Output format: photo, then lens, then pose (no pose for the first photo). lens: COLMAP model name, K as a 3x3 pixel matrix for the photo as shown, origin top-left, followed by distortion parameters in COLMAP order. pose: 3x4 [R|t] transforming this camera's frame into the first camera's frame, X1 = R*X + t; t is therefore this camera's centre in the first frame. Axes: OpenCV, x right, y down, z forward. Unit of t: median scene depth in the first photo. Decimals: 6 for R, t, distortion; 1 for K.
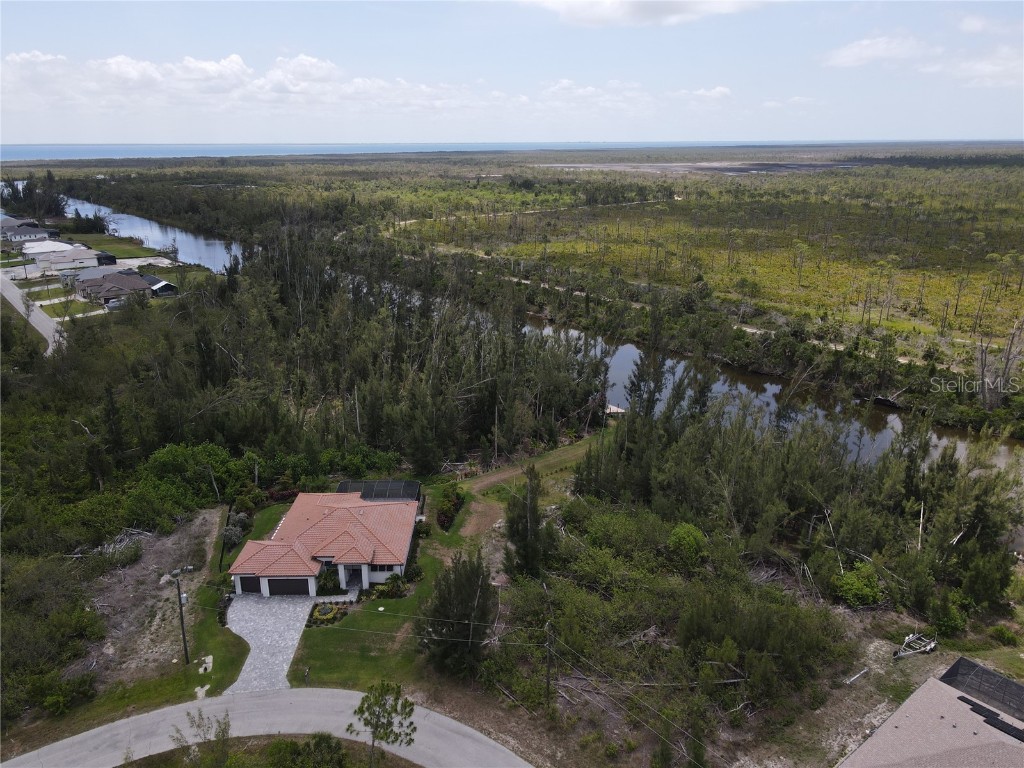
lens RADIAL K [[736.3, 0, 510.0], [0, 736.3, 421.2], [0, 0, 1]] dist [0.017751, 0.002286]
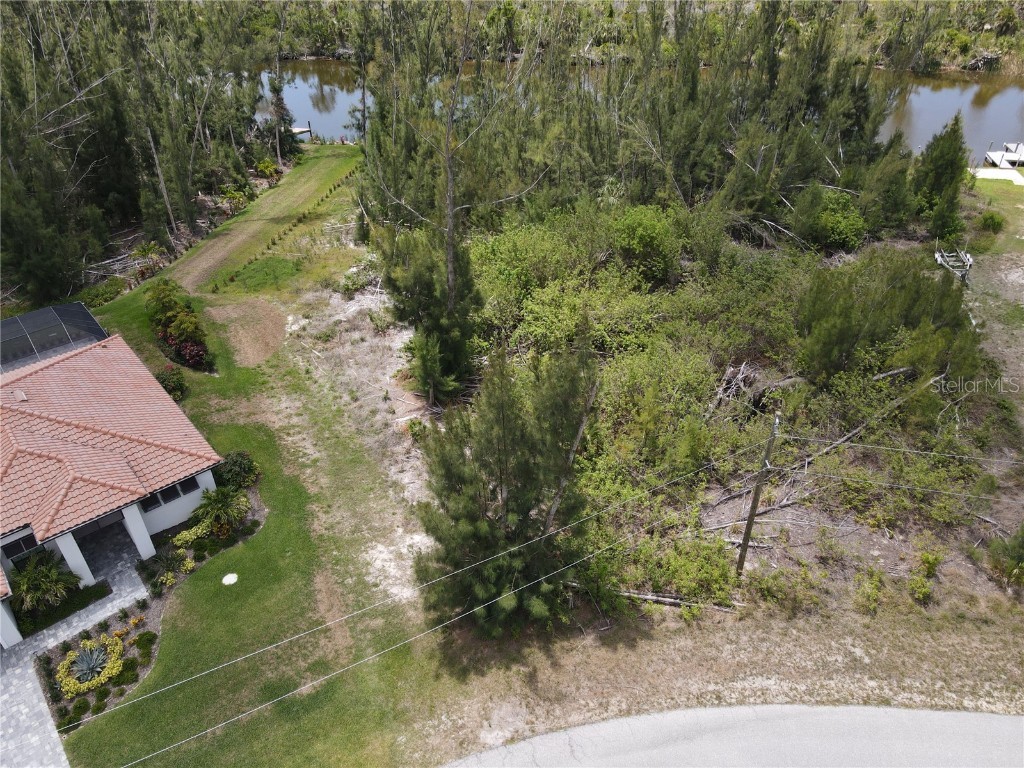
lens RADIAL K [[749.8, 0, 512.0], [0, 749.8, 384.0], [0, 0, 1]] dist [0.013139, 0.004214]
pose [[0.770916, -0.371344, 0.517487, -0.222863], [0.244144, 0.922686, 0.298403, 0.067911], [-0.588288, -0.103702, 0.801975, 0.571903]]
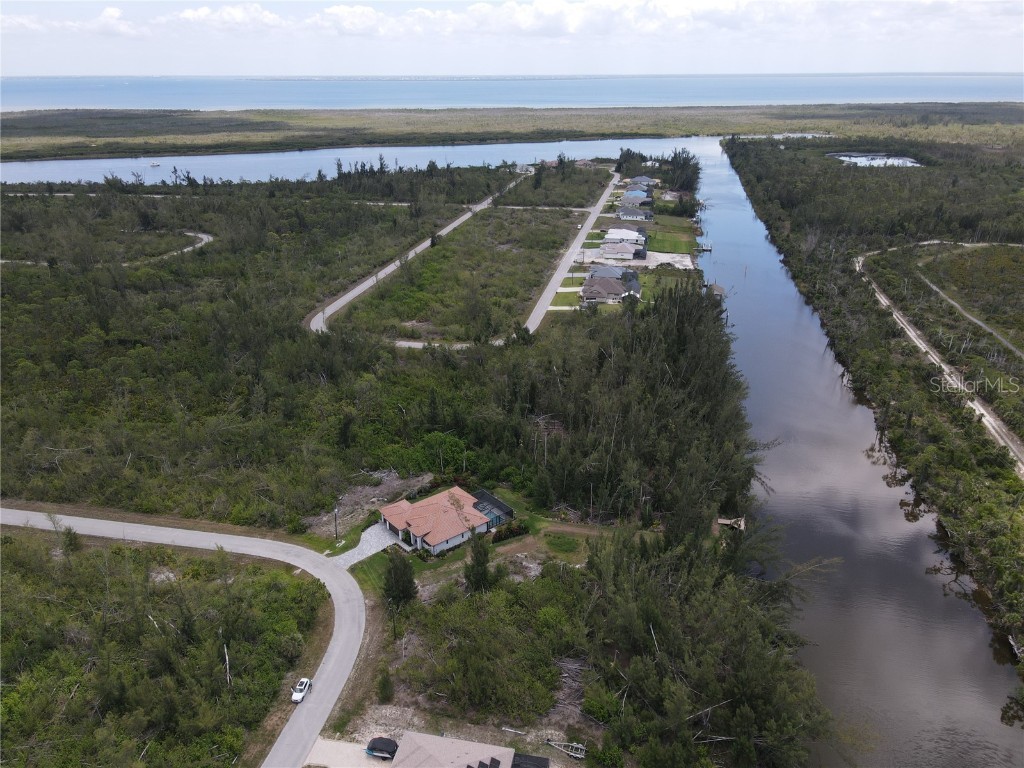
lens RADIAL K [[750.9, 0, 512.0], [0, 750.9, 384.0], [0, 0, 1]] dist [-0.002460, 0.033998]
pose [[0.631538, 0.303200, -0.713603, 1.197299], [-0.278293, 0.947682, 0.156368, -0.537455], [0.723680, 0.099839, 0.682876, -0.172173]]
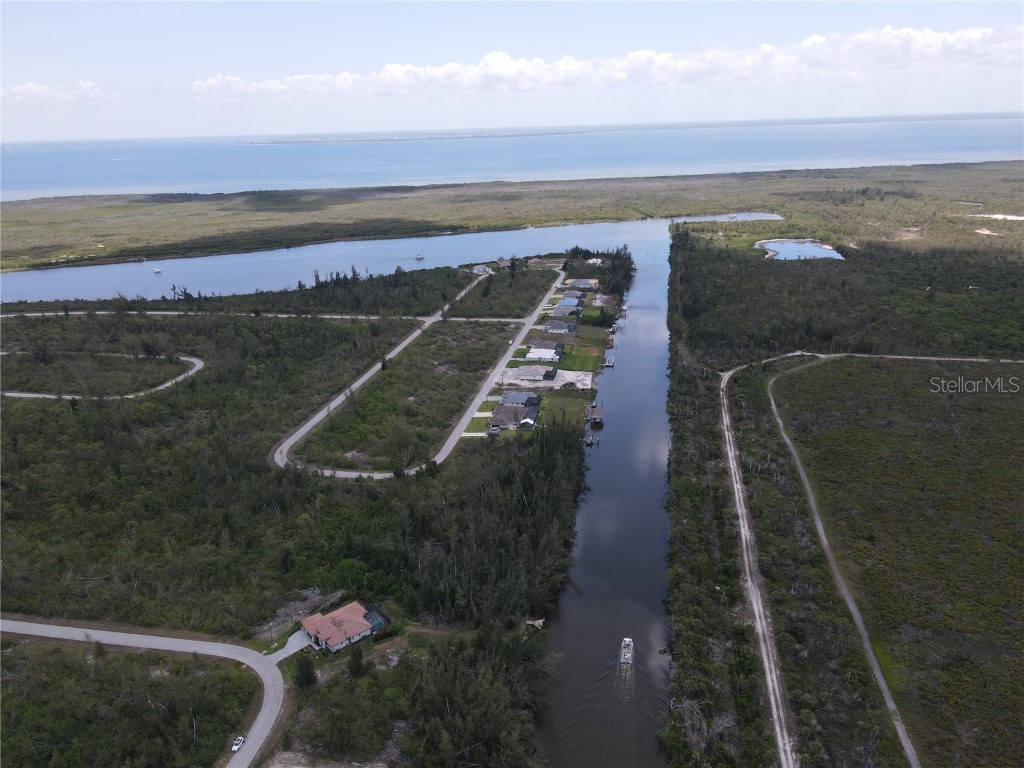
lens RADIAL K [[750.9, 0, 512.0], [0, 750.9, 384.0], [0, 0, 1]] dist [-0.002460, 0.033998]
pose [[0.637386, 0.244559, -0.730705, 2.196738], [-0.253629, 0.962041, 0.100747, -1.267199], [0.727607, 0.121114, 0.675218, -0.583568]]
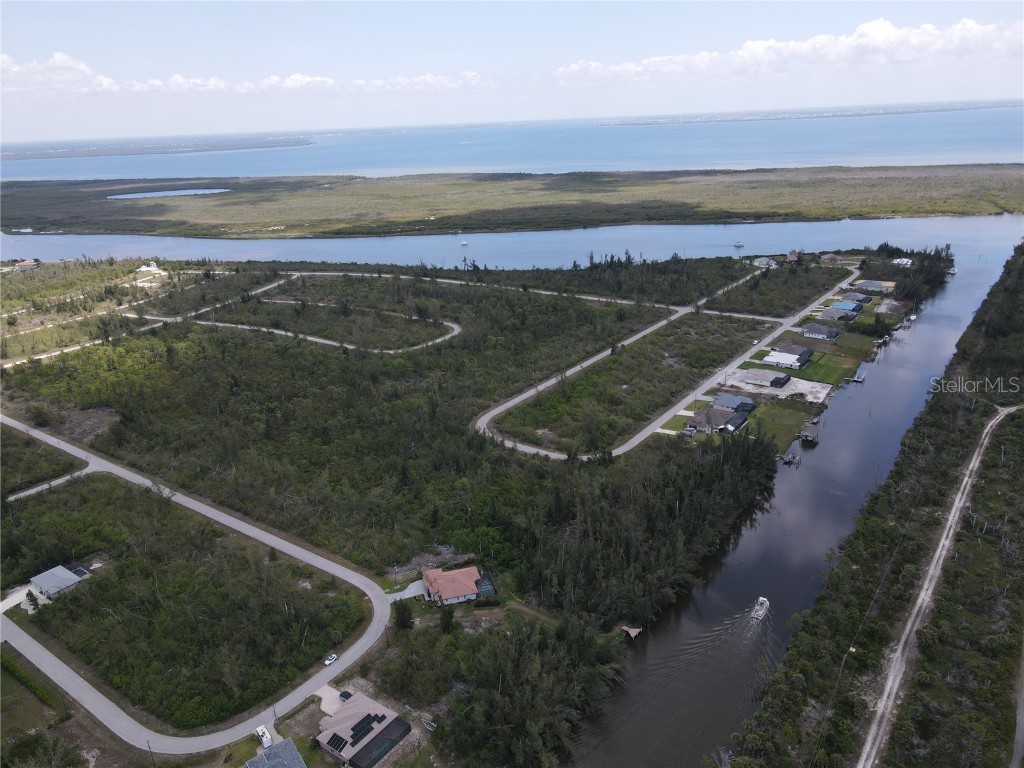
lens RADIAL K [[750.9, 0, 512.0], [0, 750.9, 384.0], [0, 0, 1]] dist [-0.002460, 0.033998]
pose [[0.250980, 0.324005, -0.912157, 2.545433], [-0.309853, 0.919628, 0.241403, -1.521409], [0.917061, 0.222047, 0.331202, 0.044303]]
